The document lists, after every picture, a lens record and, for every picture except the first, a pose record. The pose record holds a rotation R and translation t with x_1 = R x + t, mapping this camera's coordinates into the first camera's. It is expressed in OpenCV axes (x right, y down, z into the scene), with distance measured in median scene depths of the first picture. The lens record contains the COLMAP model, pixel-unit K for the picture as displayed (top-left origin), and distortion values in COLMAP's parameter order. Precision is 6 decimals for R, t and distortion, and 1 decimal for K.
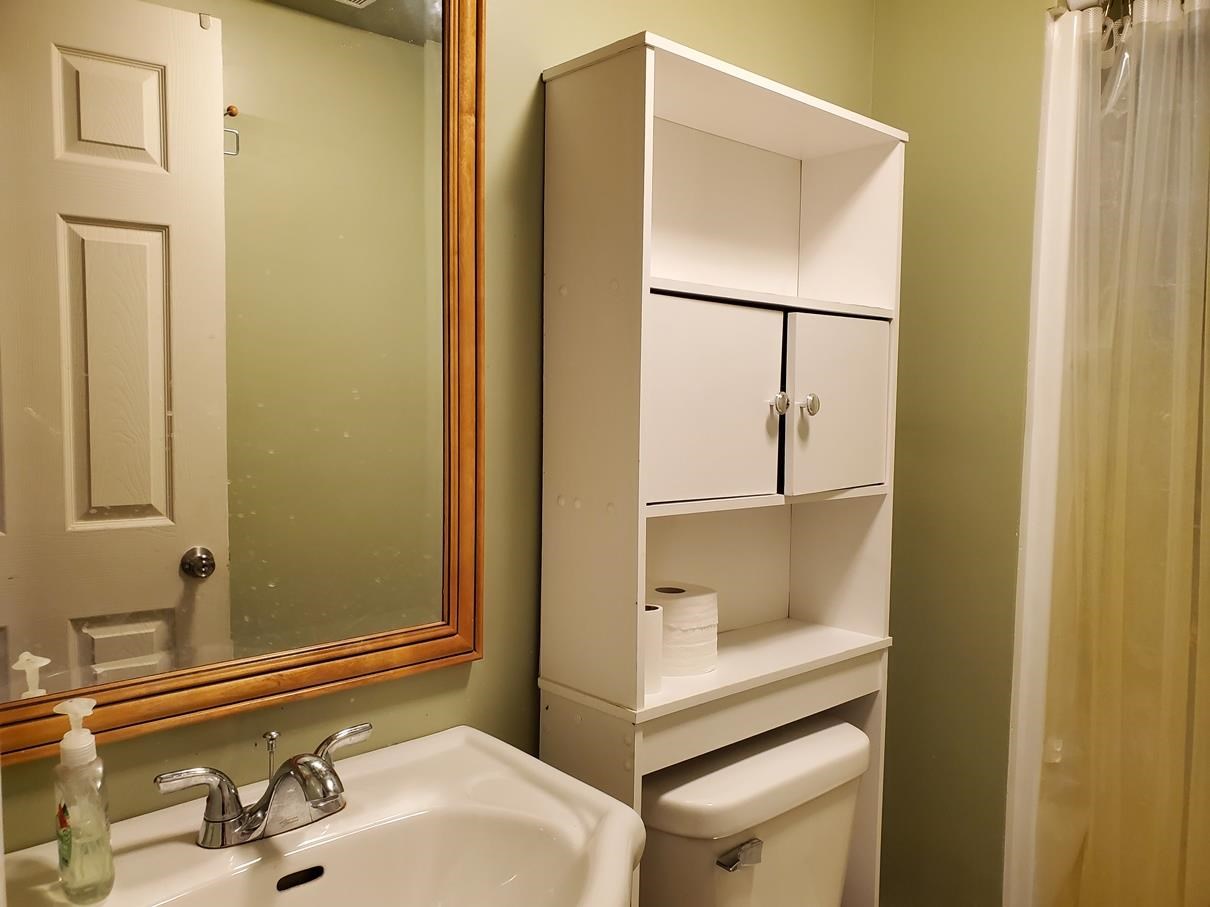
lens RADIAL K [[950.8, 0, 589.8], [0, 950.8, 458.1], [0, 0, 1]] dist [0.046446, -0.045190]
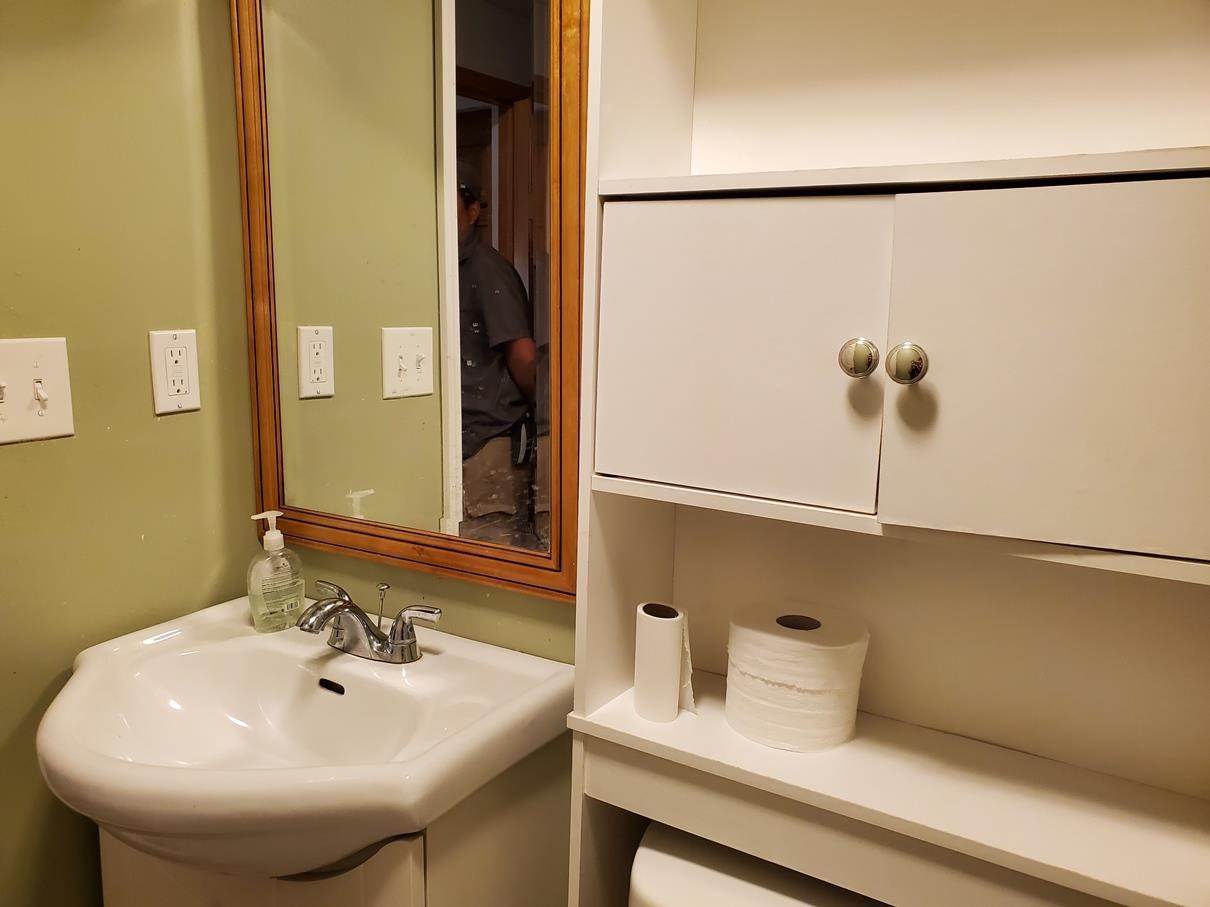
lens RADIAL K [[936.1, 0, 597.7], [0, 936.1, 451.1], [0, 0, 1]] dist [0.105524, -0.216616]
pose [[0.259563, 0.141411, -0.955317, 0.722506], [-0.084233, 0.988766, 0.123475, -0.060011], [0.962046, 0.048420, 0.268559, 0.702206]]
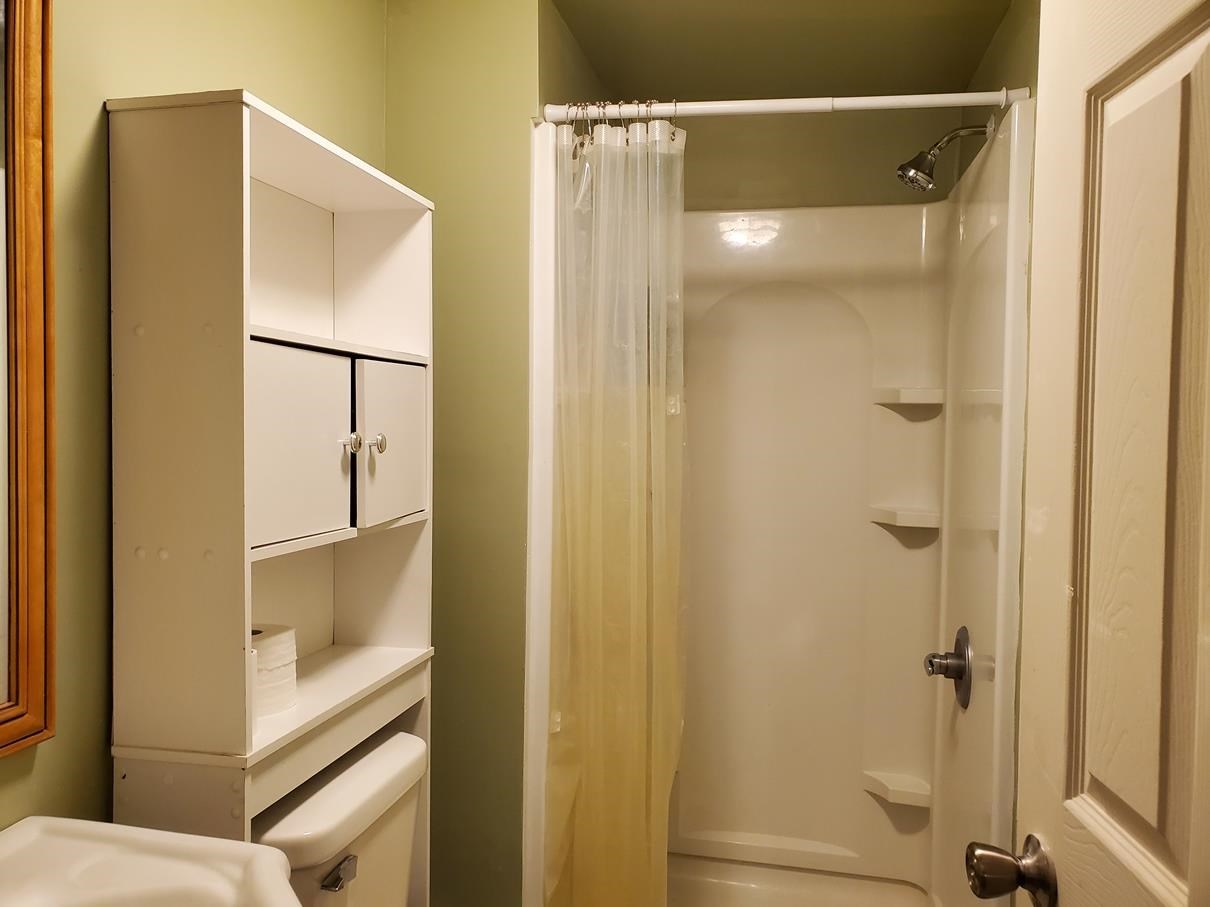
lens RADIAL K [[956.9, 0, 604.4], [0, 956.9, 445.9], [0, 0, 1]] dist [0.002669, 0.008507]
pose [[0.814722, -0.024175, 0.579348, -0.196537], [0.043634, 0.998854, -0.019681, -0.020793], [-0.578208, 0.041314, 0.814843, -0.043389]]
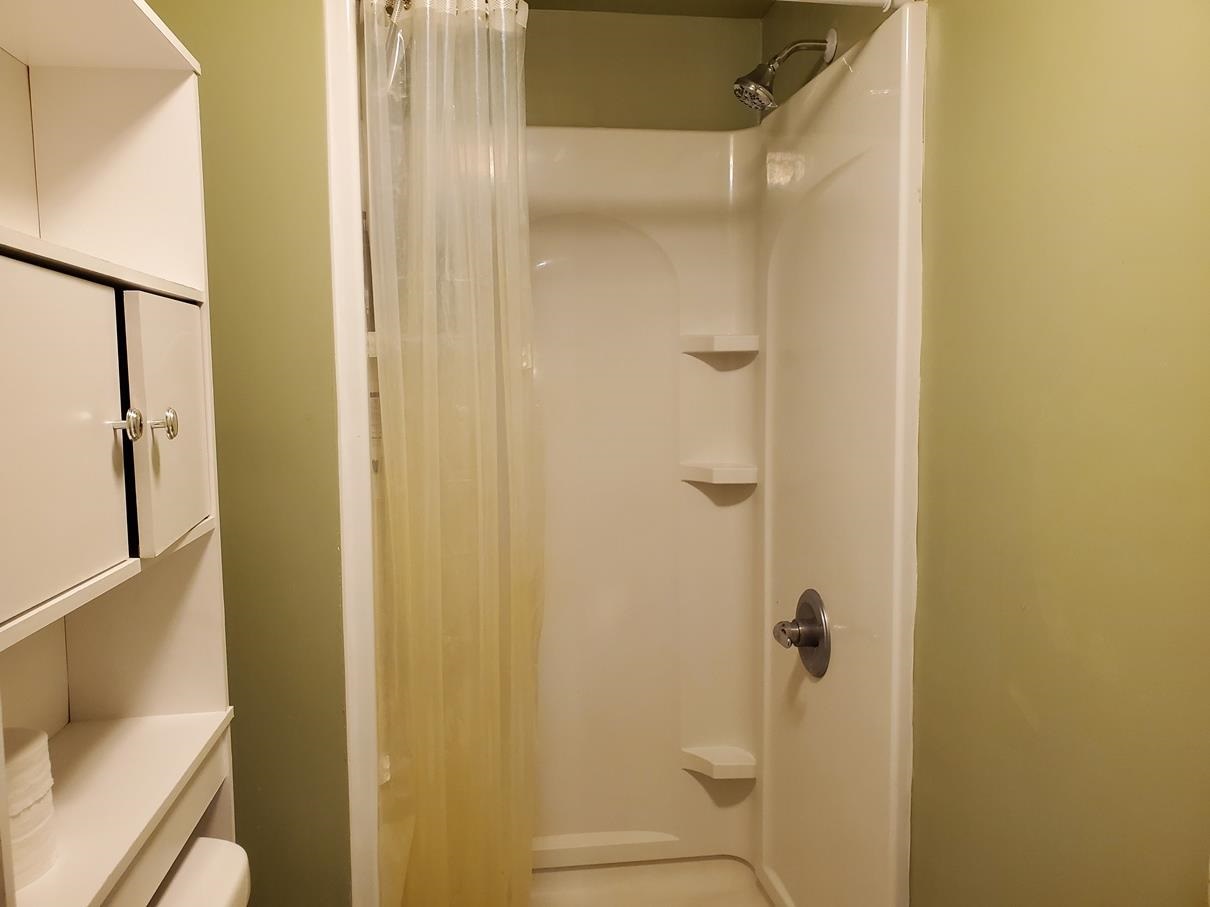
lens RADIAL K [[956.9, 0, 604.4], [0, 956.9, 445.9], [0, 0, 1]] dist [0.002669, 0.008507]
pose [[0.566309, -0.088857, 0.819389, -0.166983], [0.081234, 0.995348, 0.051795, -0.051071], [-0.820180, 0.037230, 0.570892, 0.343858]]
